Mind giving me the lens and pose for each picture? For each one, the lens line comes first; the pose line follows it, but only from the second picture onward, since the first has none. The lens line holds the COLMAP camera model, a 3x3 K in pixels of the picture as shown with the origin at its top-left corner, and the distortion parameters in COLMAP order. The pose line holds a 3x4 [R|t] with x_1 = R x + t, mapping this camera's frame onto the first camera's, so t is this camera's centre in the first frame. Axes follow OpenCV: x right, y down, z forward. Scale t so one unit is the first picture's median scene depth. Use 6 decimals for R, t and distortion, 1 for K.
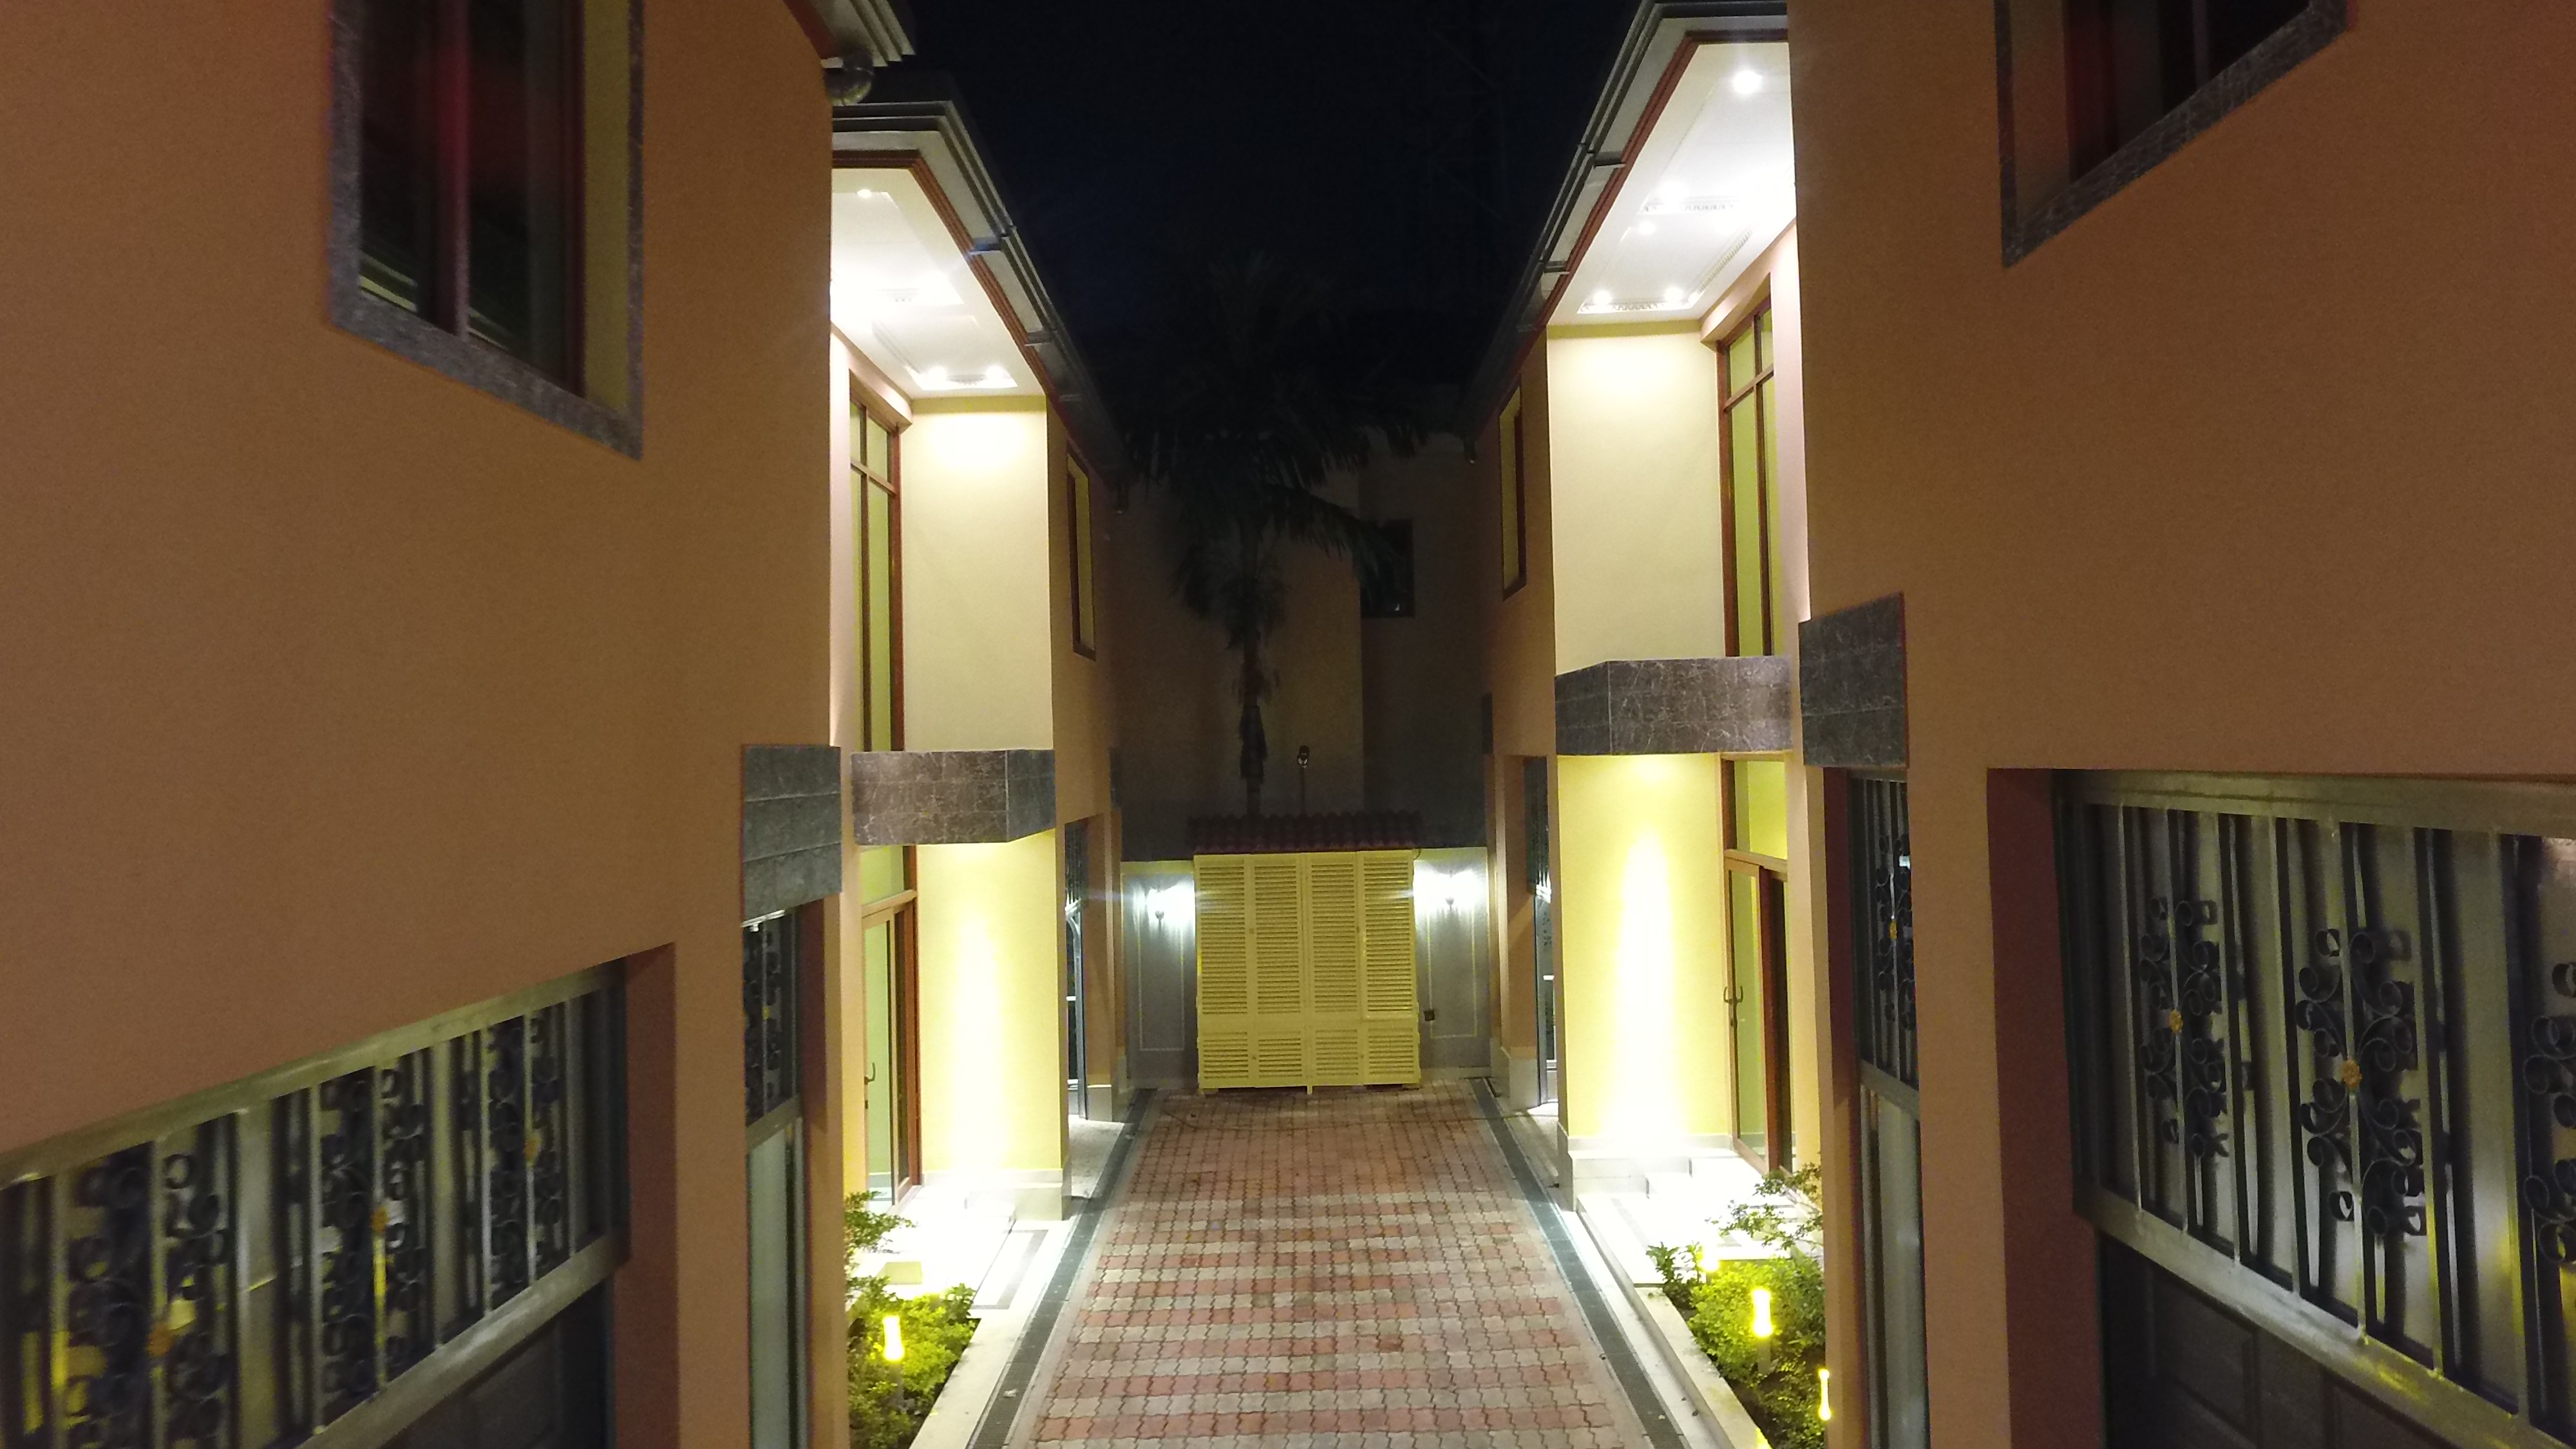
lens RADIAL K [[1517.8, 0, 1276.6], [0, 1517.8, 710.7], [0, 0, 1]] dist [-0.000736, -0.000962]
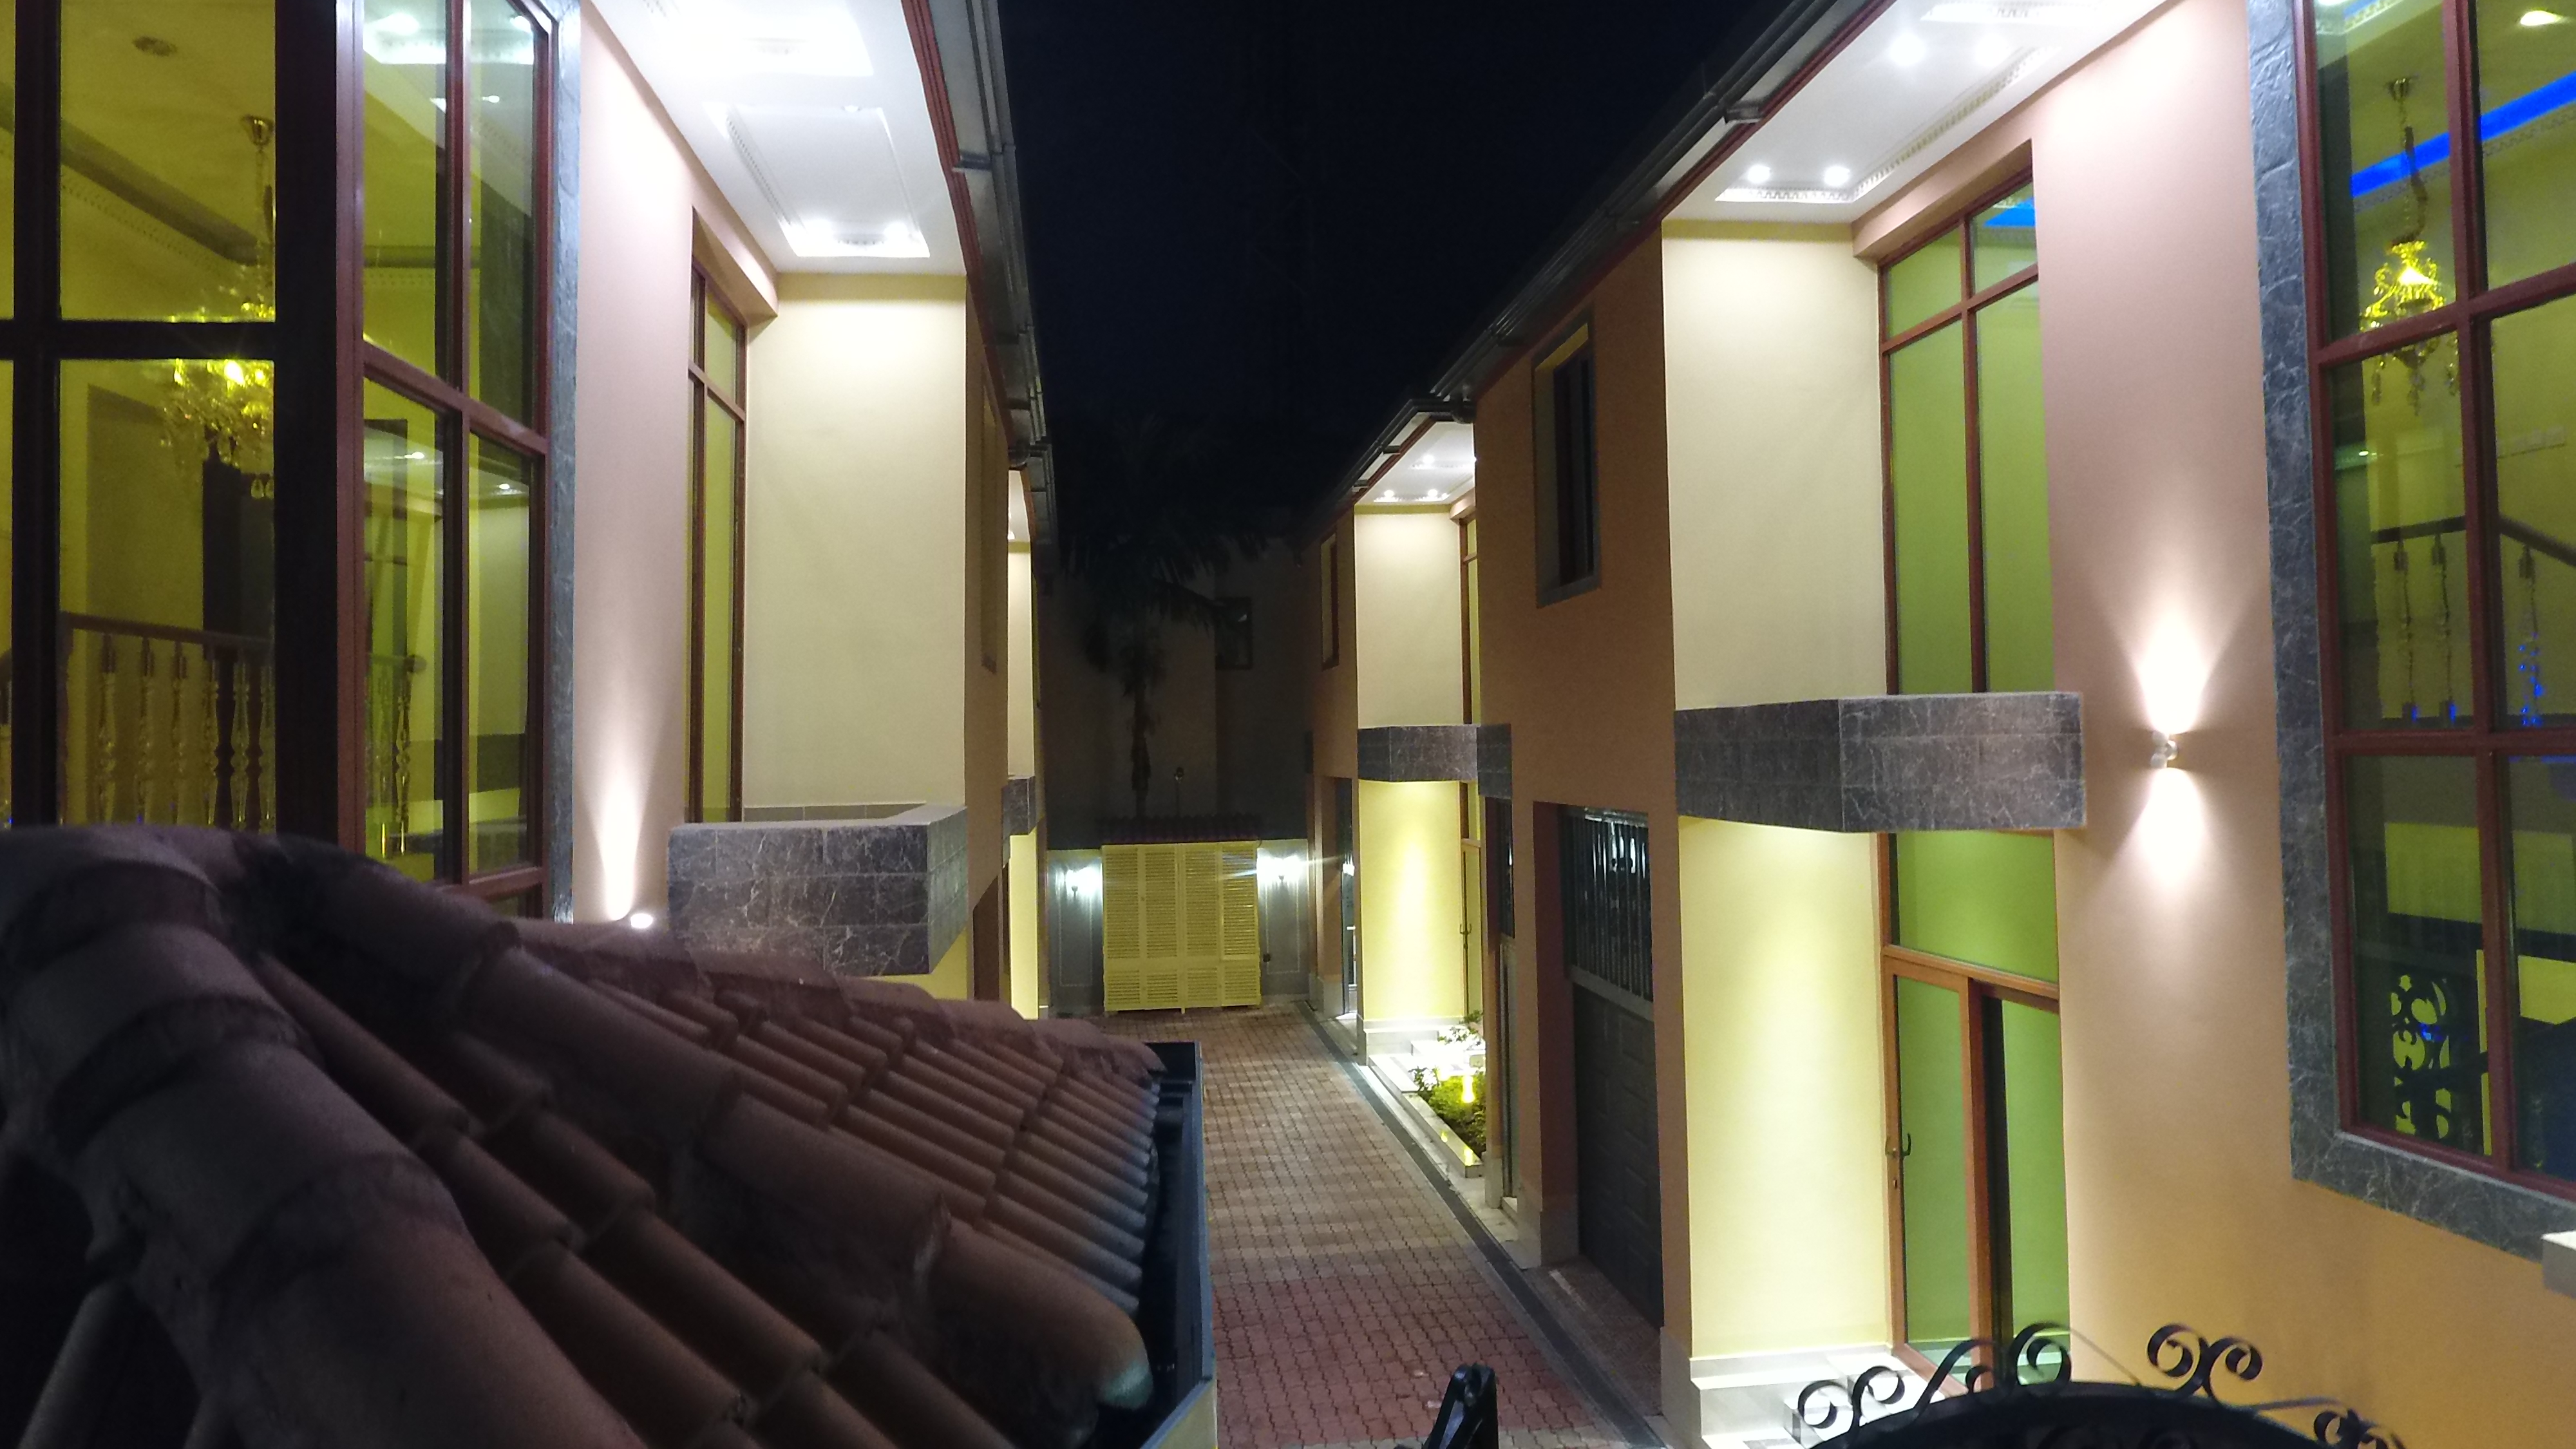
lens RADIAL K [[1517.8, 0, 1276.6], [0, 1517.8, 710.7], [0, 0, 1]] dist [-0.000736, -0.000962]
pose [[0.991012, 0.007078, 0.133585, -0.091825], [-0.007301, 0.999973, 0.001185, -0.035712], [-0.133573, -0.002150, 0.991037, -0.457427]]
